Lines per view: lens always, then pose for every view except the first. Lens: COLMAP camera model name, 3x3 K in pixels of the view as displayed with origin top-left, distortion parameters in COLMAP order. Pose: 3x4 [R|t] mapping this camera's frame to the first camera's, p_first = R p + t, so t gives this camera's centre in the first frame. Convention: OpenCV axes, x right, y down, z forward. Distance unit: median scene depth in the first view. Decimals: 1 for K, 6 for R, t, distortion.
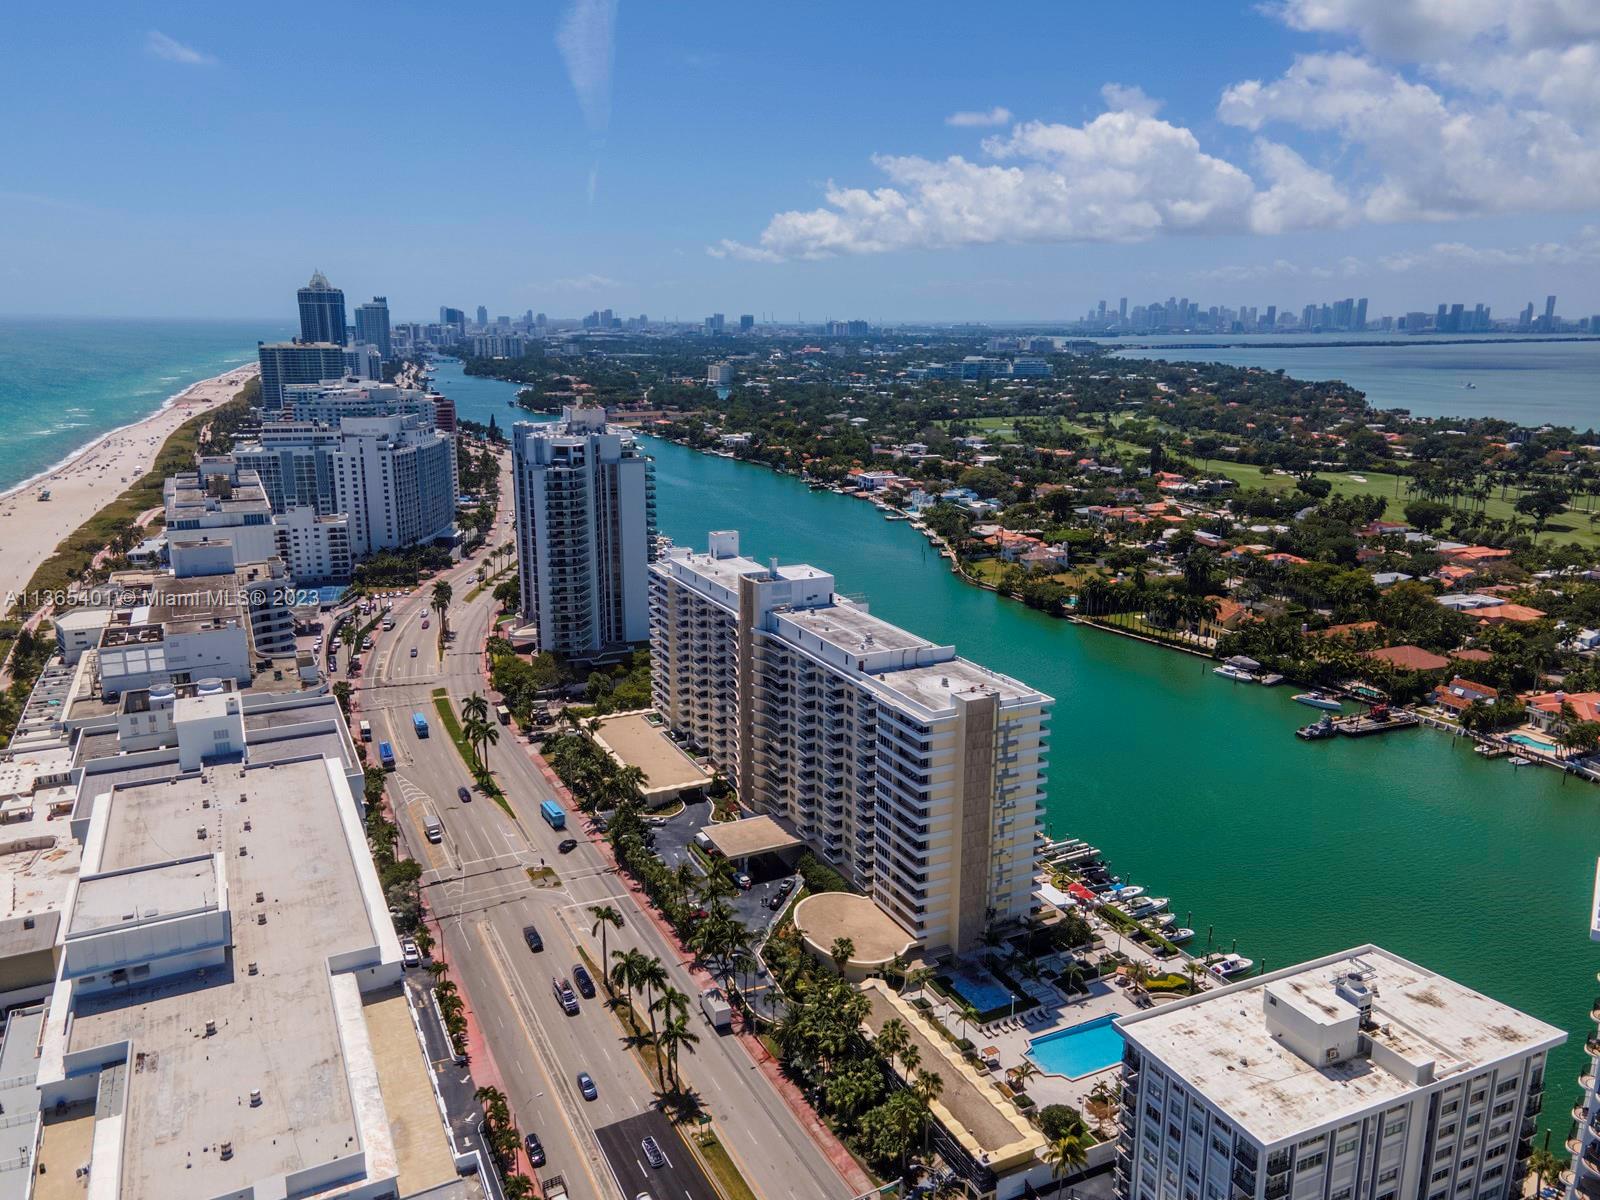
lens RADIAL K [[1158.4, 0, 791.6], [0, 1158.4, 604.2], [0, 0, 1]] dist [0.034473, 0.010246]
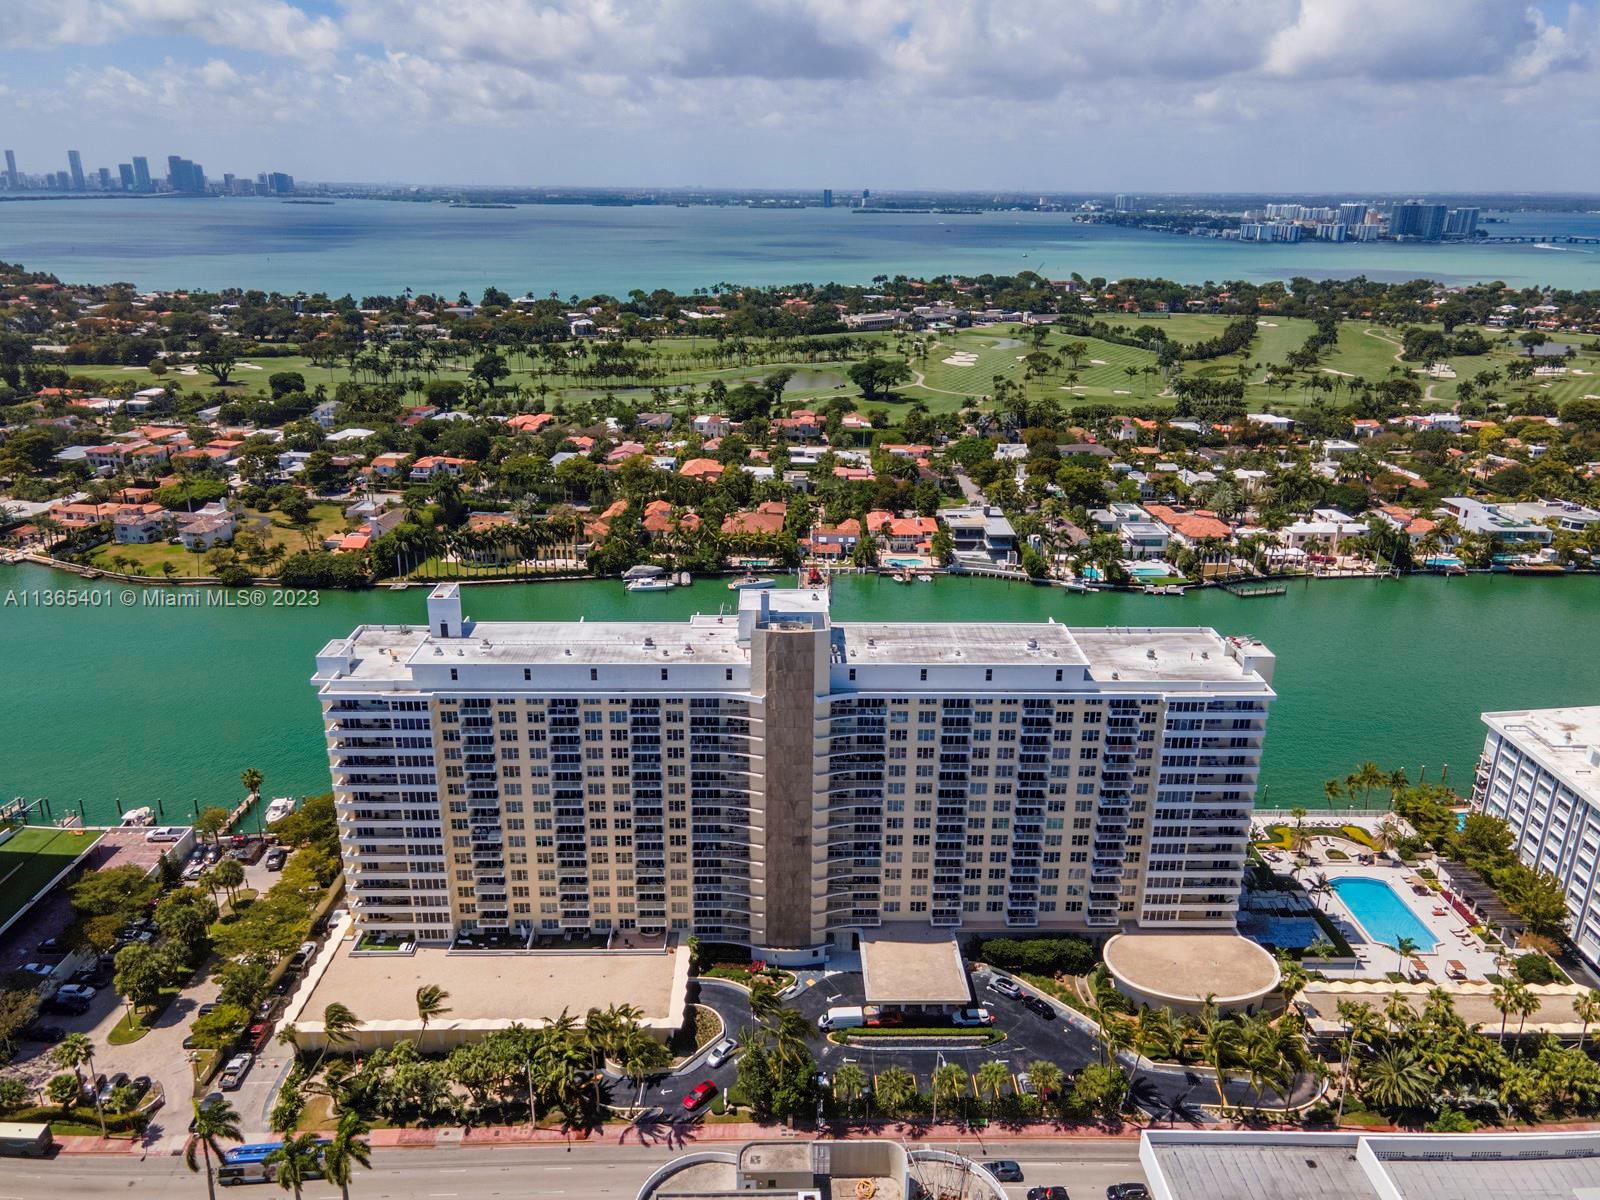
lens RADIAL K [[1158.4, 0, 791.6], [0, 1158.4, 604.2], [0, 0, 1]] dist [0.034473, 0.010246]
pose [[0.428568, -0.305495, 0.850296, -0.592492], [0.211966, 0.948834, 0.234062, -0.190572], [-0.878294, 0.079922, 0.471394, 0.698931]]
